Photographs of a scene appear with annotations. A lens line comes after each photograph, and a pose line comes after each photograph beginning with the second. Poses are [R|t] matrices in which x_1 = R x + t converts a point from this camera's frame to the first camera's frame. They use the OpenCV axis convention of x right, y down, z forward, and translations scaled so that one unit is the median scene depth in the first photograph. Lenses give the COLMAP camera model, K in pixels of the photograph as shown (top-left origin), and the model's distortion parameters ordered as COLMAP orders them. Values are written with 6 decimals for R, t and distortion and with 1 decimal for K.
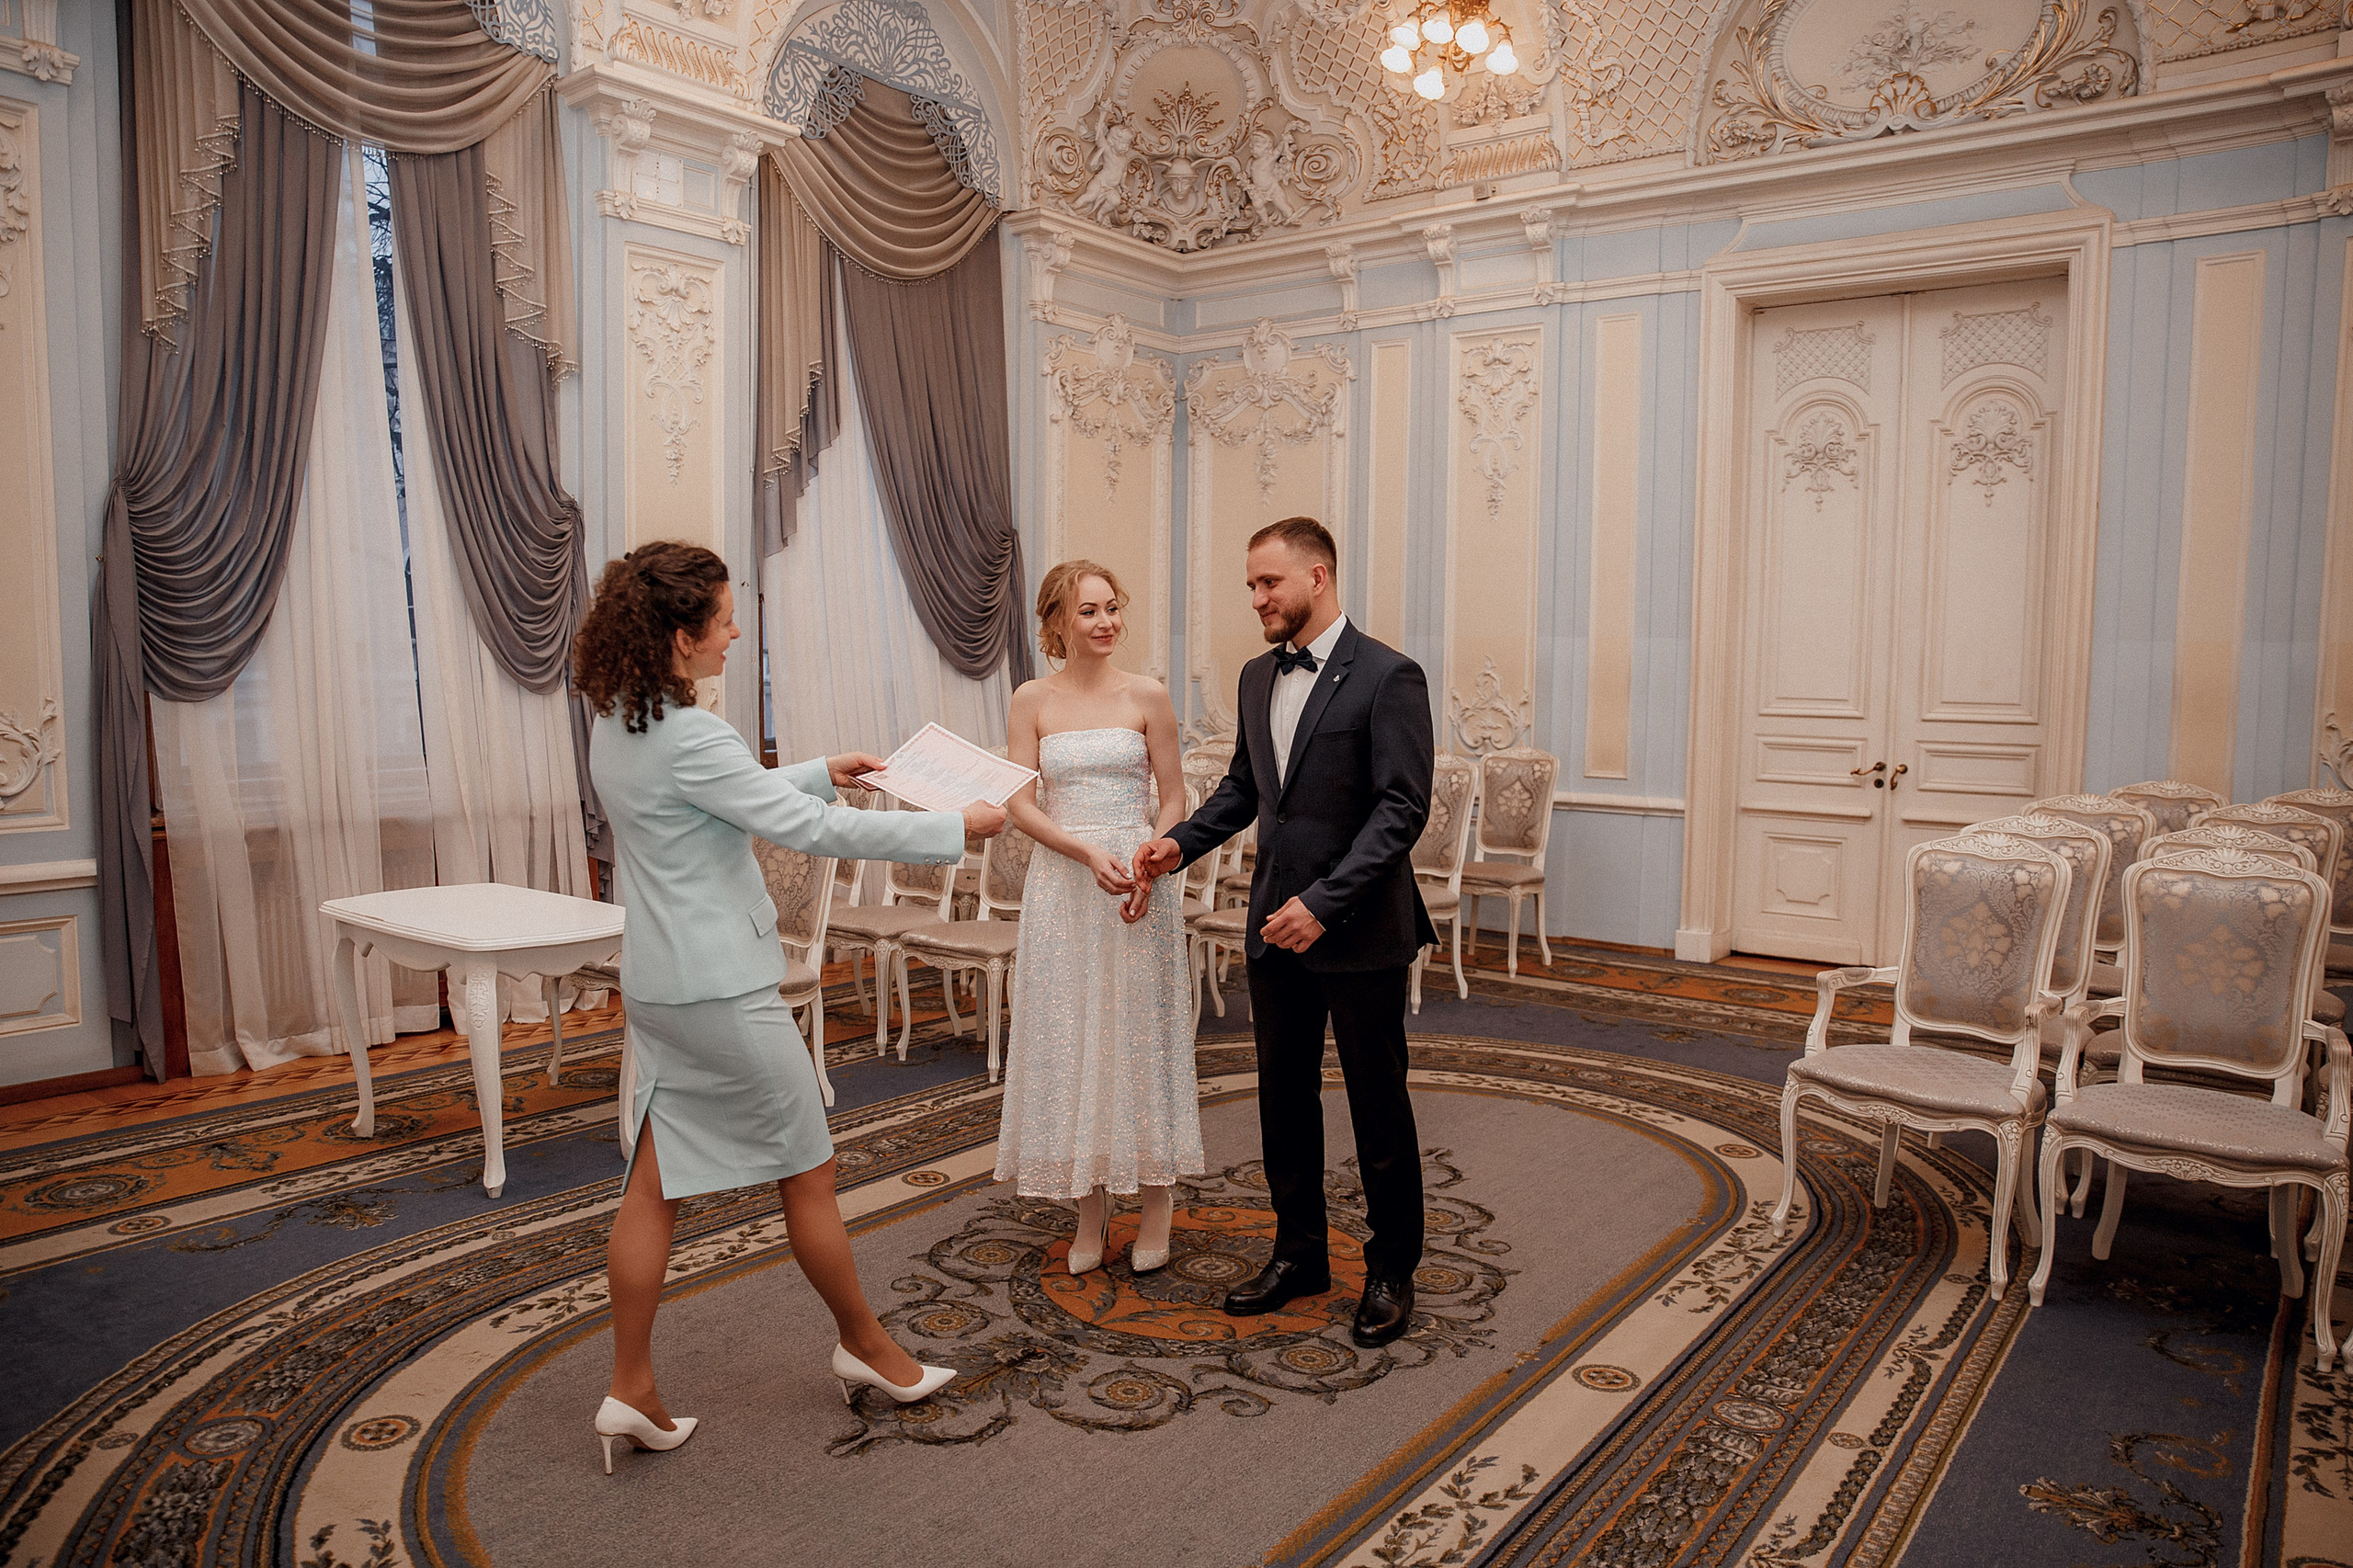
lens RADIAL K [[1623.6, 0, 1167.7], [0, 1623.6, 794.3], [0, 0, 1]] dist [-0.105596, 0.081292]
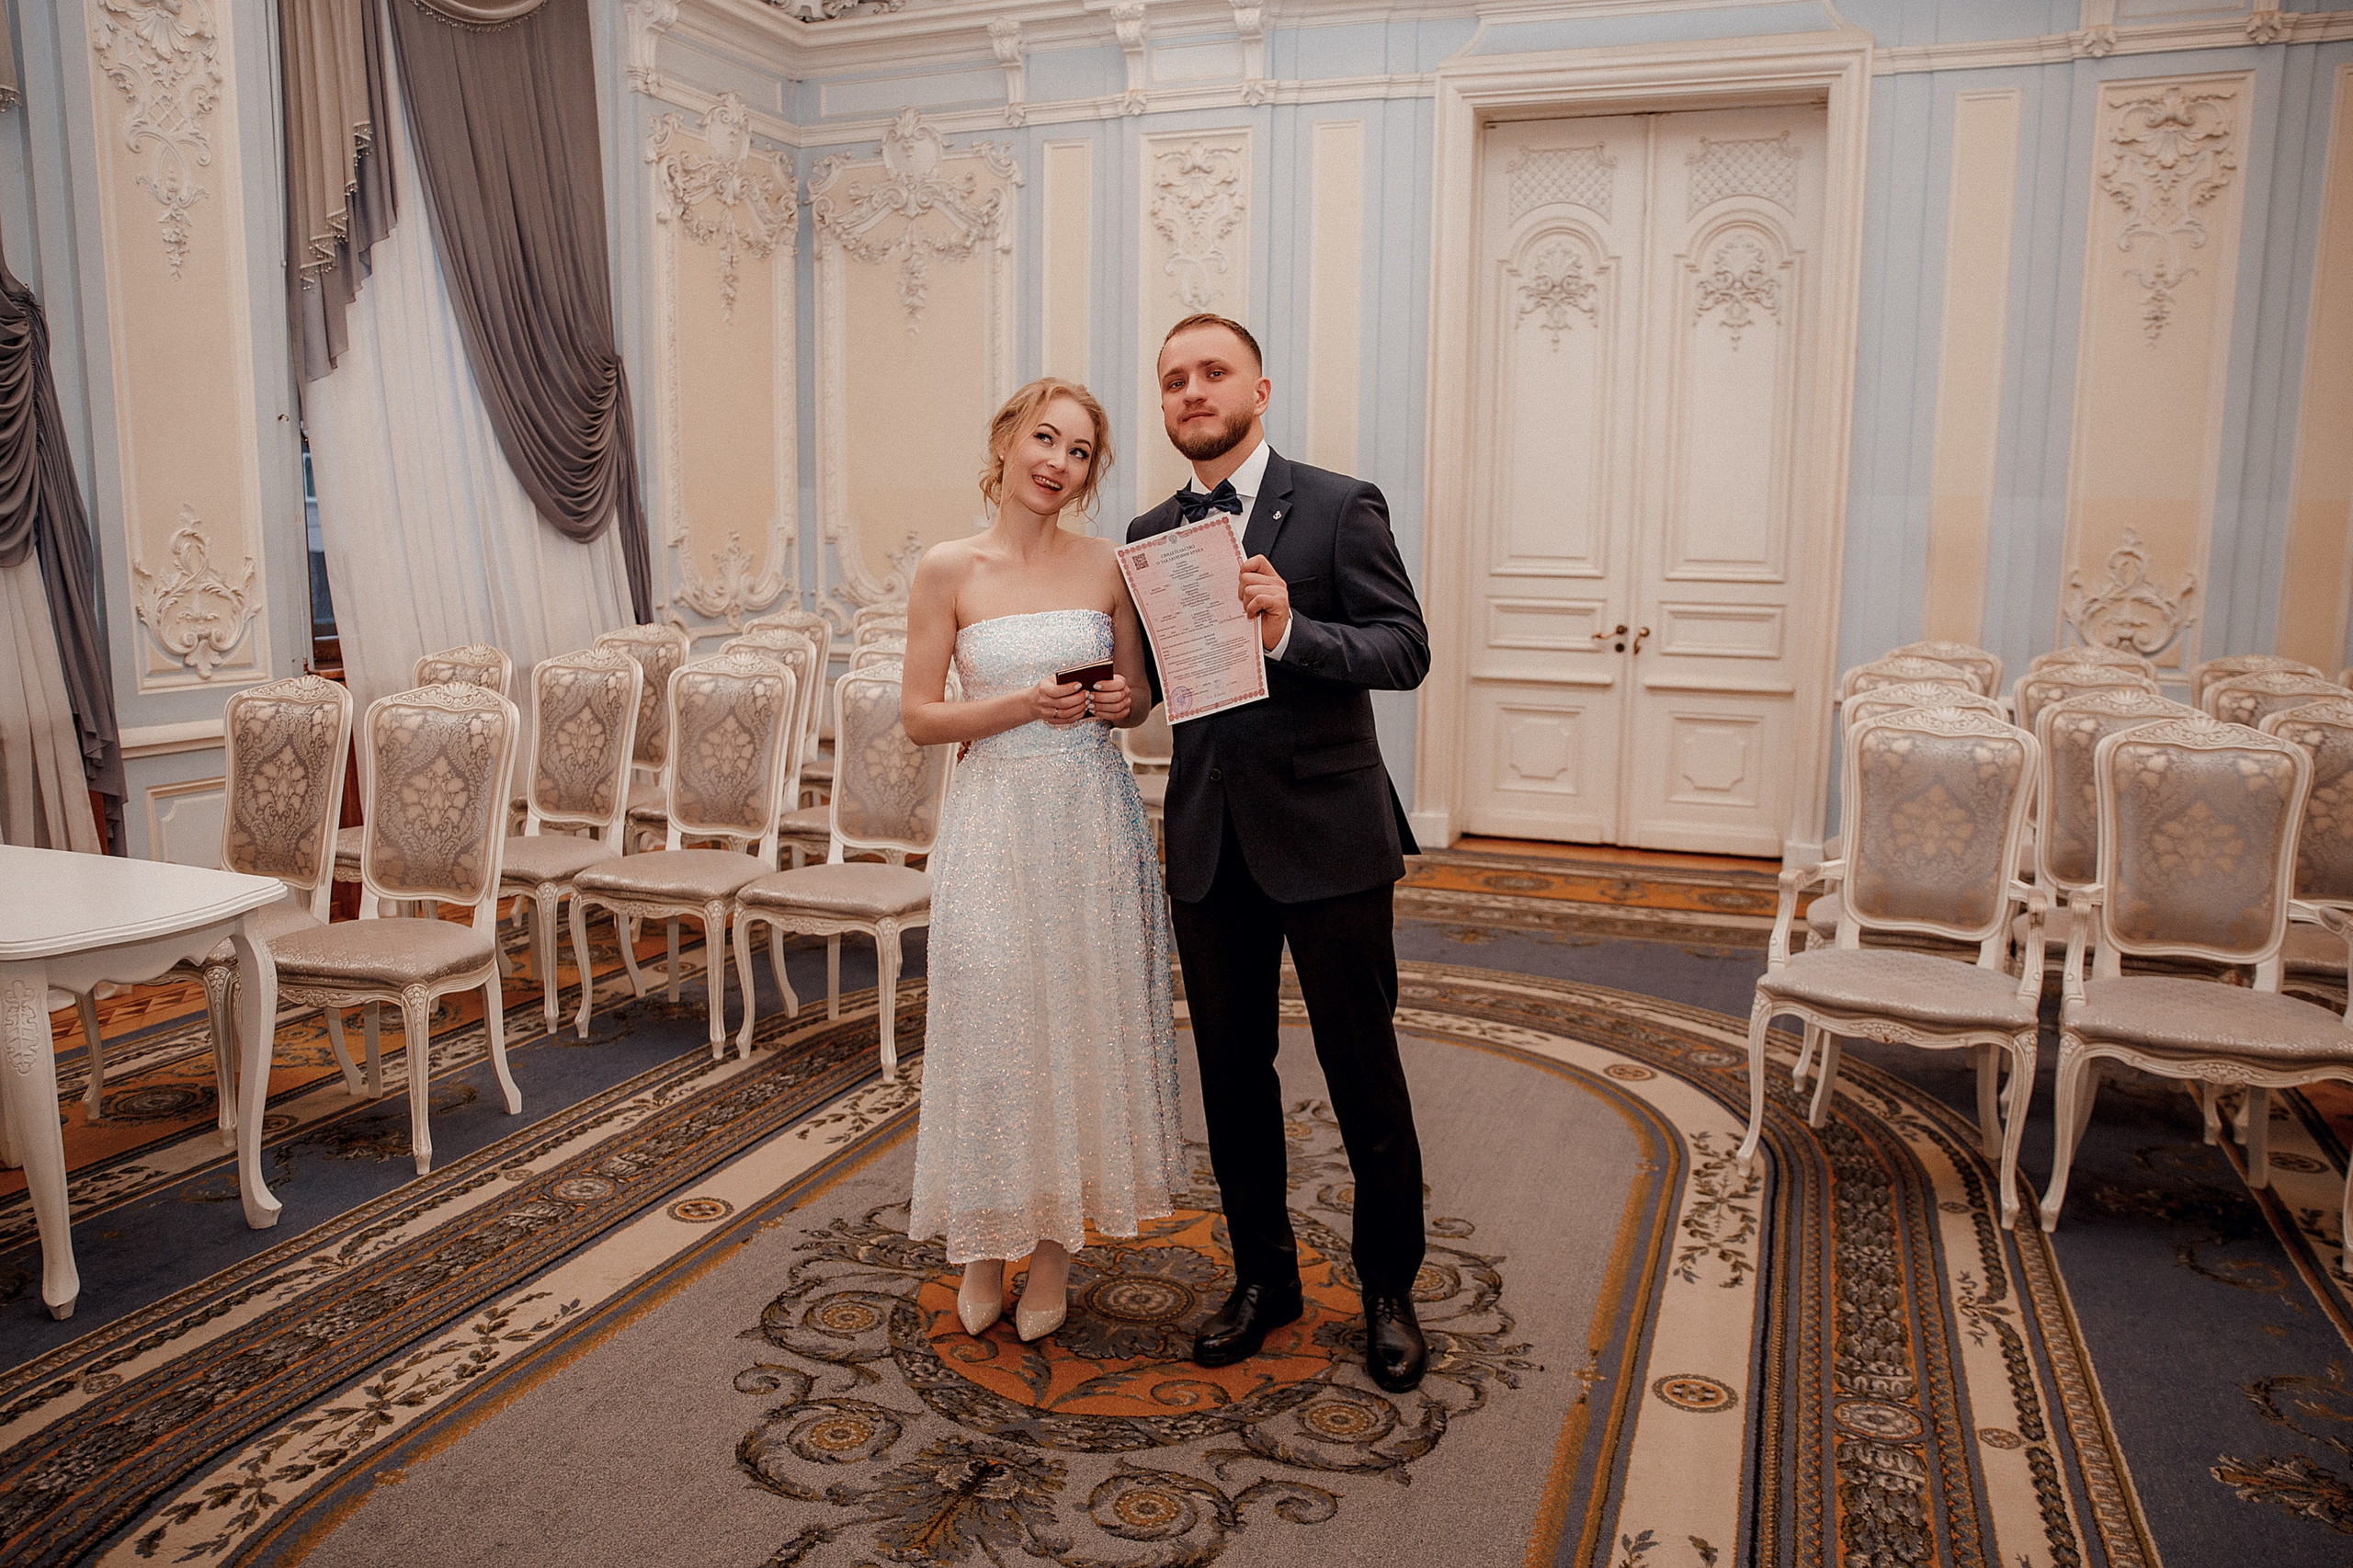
lens RADIAL K [[1723.0, 0, 1185.2], [0, 1723.0, 795.3], [0, 0, 1]] dist [-0.108857, 0.085321]
pose [[0.957042, -0.045845, 0.286303, -0.124494], [0.023997, 0.996557, 0.079360, -0.008865], [-0.288956, -0.069081, 0.954847, 0.158971]]
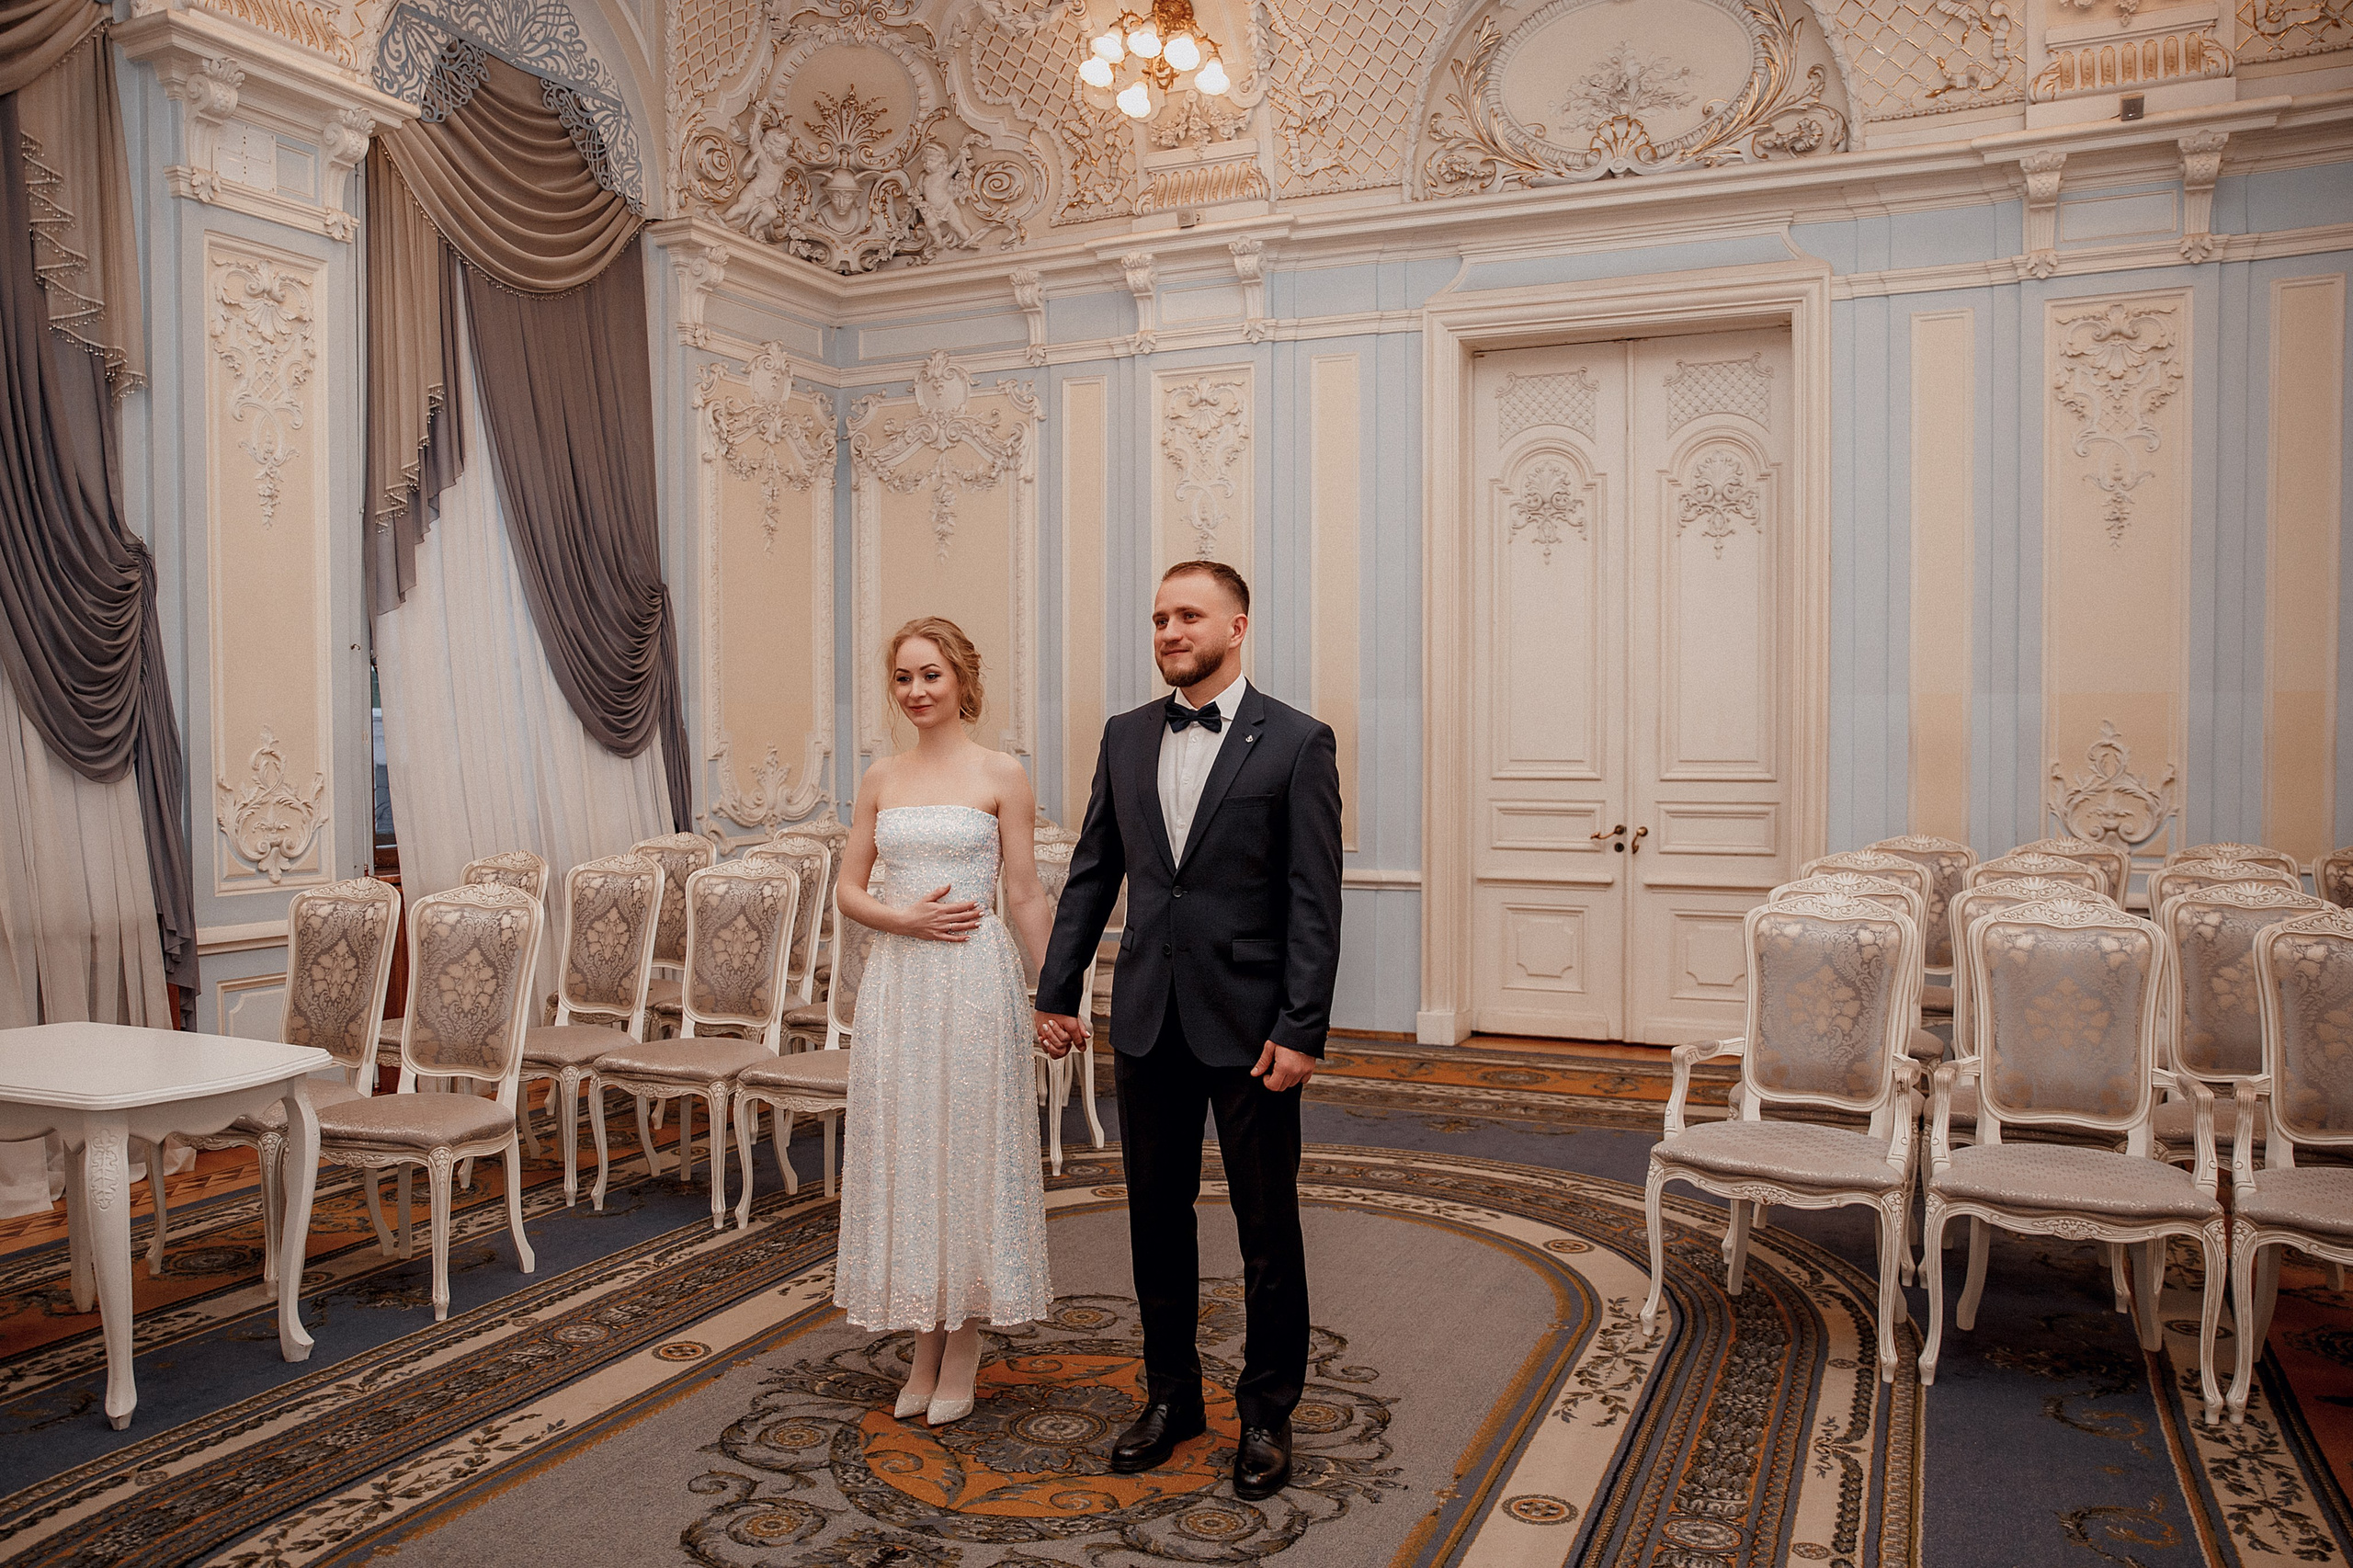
lens RADIAL K [[1791.8, 0, 1150.7], [0, 1791.8, 793.5], [0, 0, 1]] dist [-0.093279, 0.091167]
pose [[0.974471, -0.021936, 0.223440, -0.091625], [0.032682, 0.998474, -0.044506, -0.001069], [-0.222123, 0.050673, 0.973701, 0.032354]]
